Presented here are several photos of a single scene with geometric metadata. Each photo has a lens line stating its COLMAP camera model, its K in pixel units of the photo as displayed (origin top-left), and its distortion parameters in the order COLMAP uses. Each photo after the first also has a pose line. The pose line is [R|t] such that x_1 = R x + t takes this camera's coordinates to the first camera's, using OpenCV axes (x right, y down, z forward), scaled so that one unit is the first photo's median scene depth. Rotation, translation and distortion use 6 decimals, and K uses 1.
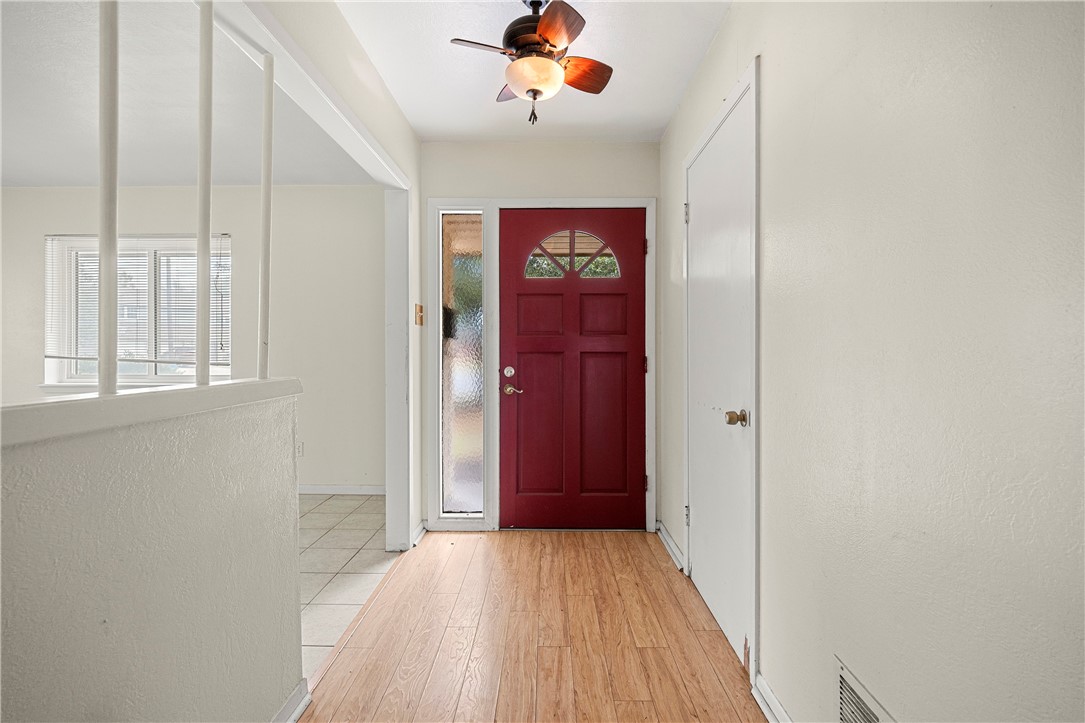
lens RADIAL K [[500.0, 0, 542.5], [0, 500.0, 361.5], [0, 0, 1]] dist [0.001423, 0.000125]
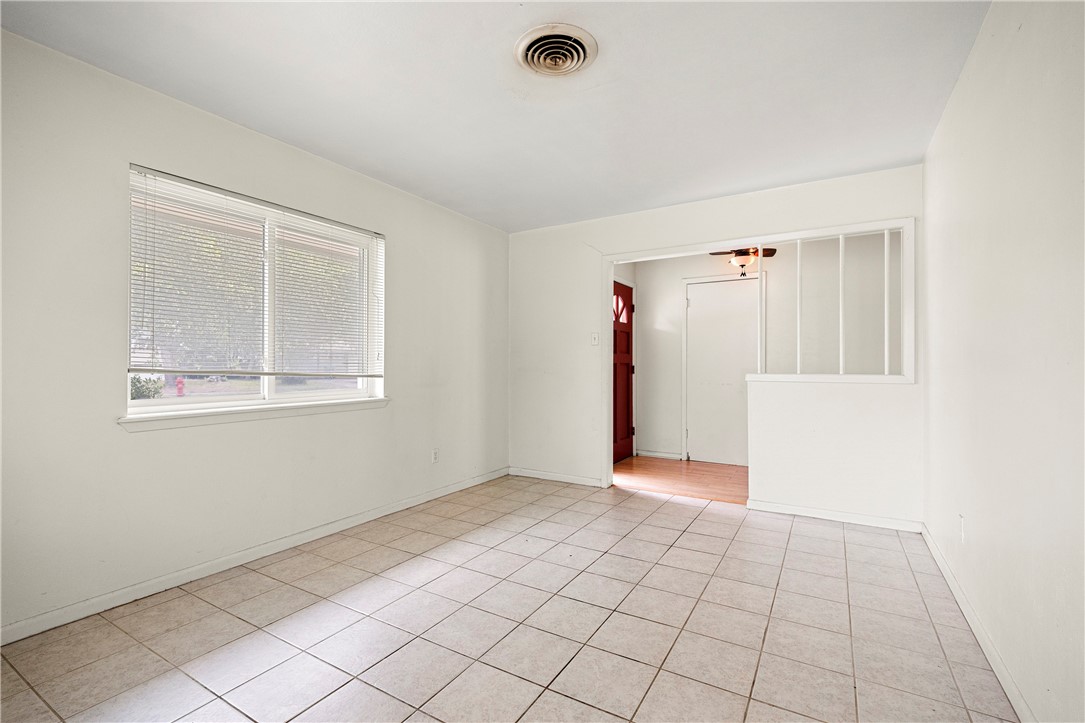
lens RADIAL K [[500.0, 0, 542.5], [0, 500.0, 361.5], [0, 0, 1]] dist [0.001423, 0.000125]
pose [[0.512160, -0.004682, 0.858878, -1.605122], [0.014428, 0.999891, -0.003153, -0.023150], [-0.858769, 0.014007, 0.512171, 0.318639]]
